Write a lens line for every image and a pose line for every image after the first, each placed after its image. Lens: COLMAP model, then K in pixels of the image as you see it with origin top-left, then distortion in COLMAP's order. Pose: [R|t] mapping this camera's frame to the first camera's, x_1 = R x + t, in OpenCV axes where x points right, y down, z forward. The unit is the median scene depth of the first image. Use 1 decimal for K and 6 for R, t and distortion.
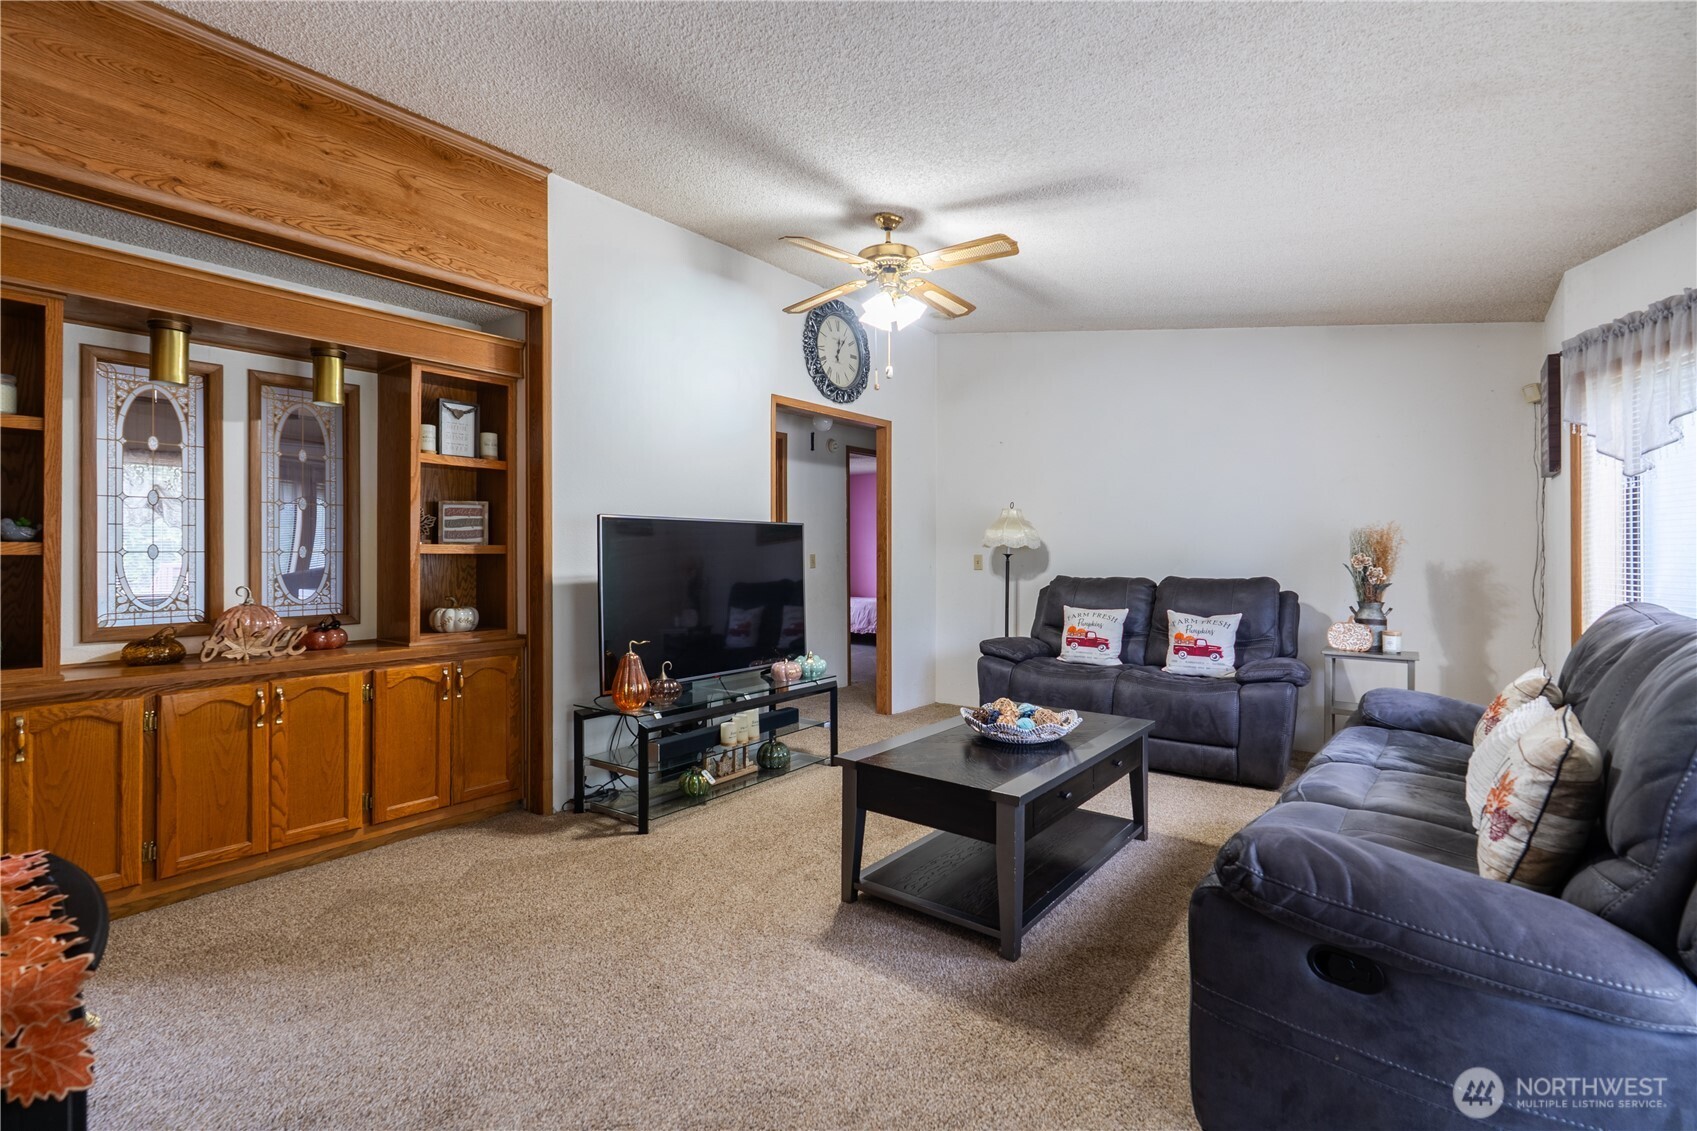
lens RADIAL K [[778.4, 0, 843.3], [0, 778.4, 559.9], [0, 0, 1]] dist [-0.003563, 0.001034]
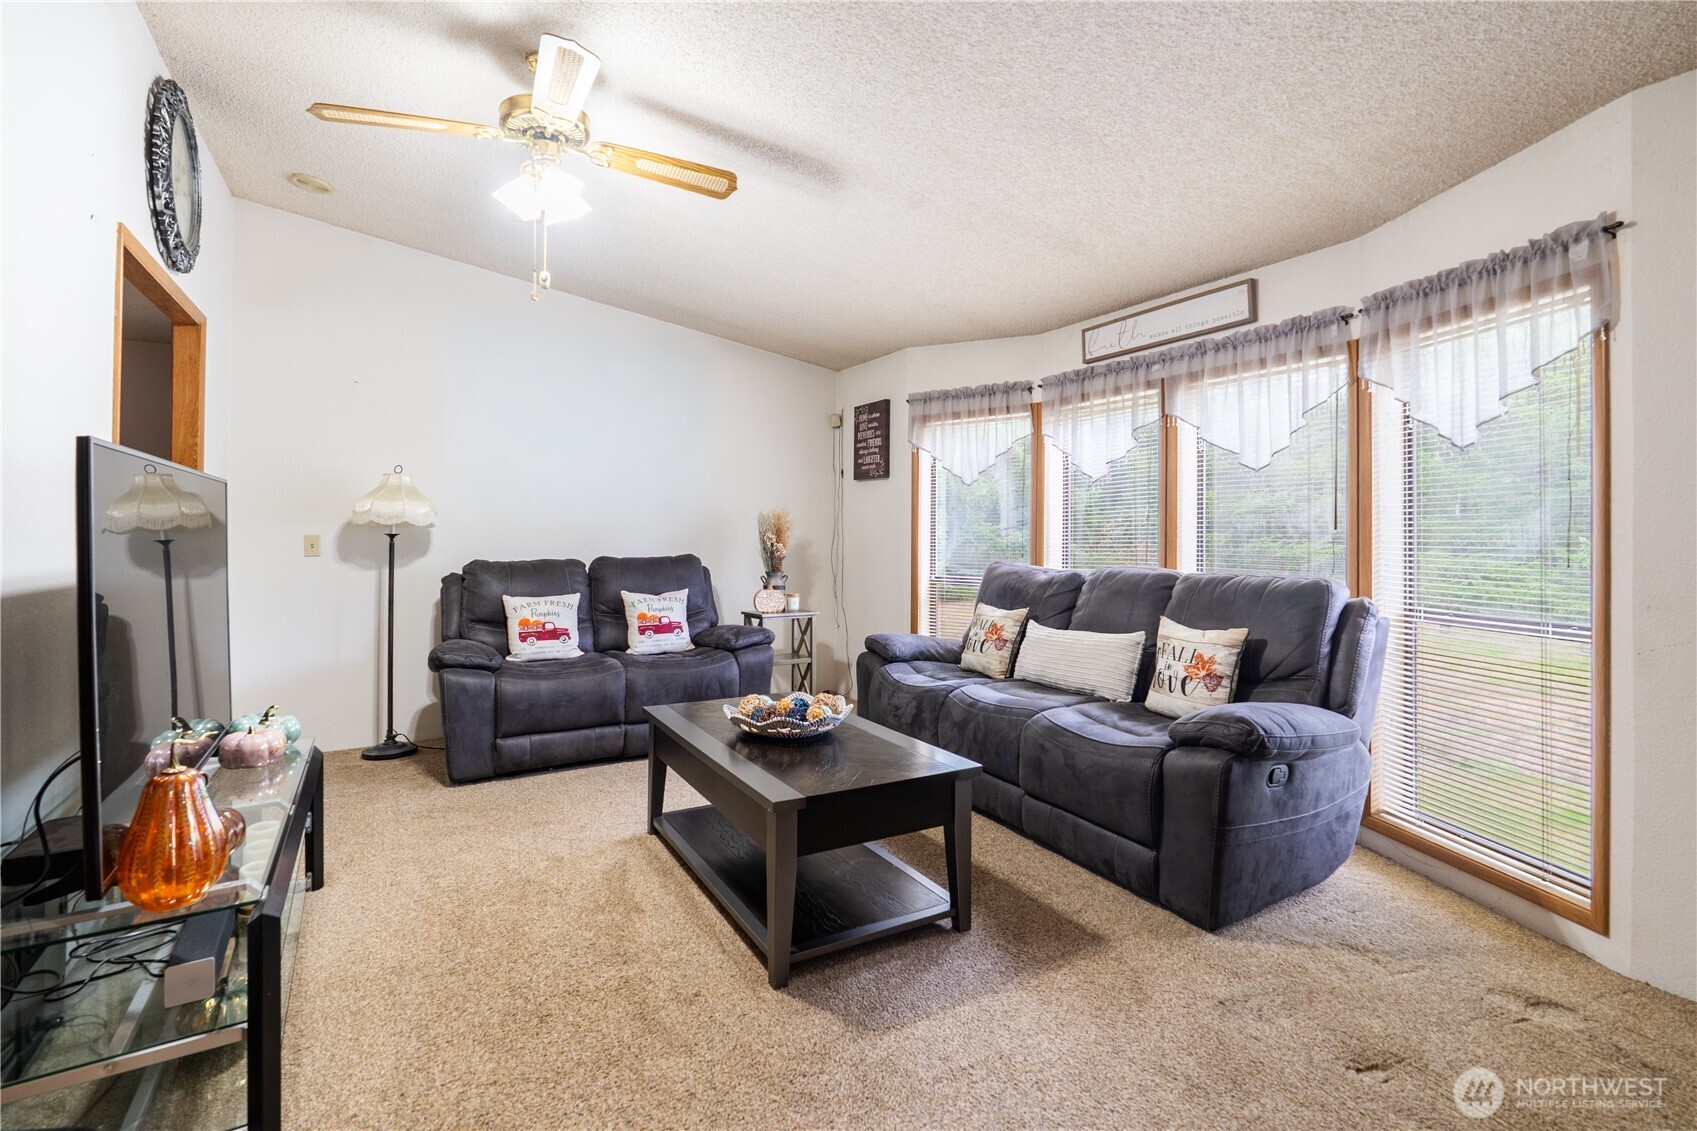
lens RADIAL K [[793.5, 0, 851.8], [0, 793.5, 530.7], [0, 0, 1]] dist [-0.004117, -0.000241]
pose [[0.380715, 0.001382, 0.924691, -0.394134], [0.009841, 0.999936, -0.005547, -0.002667], [-0.924640, 0.011212, 0.380677, 0.361173]]
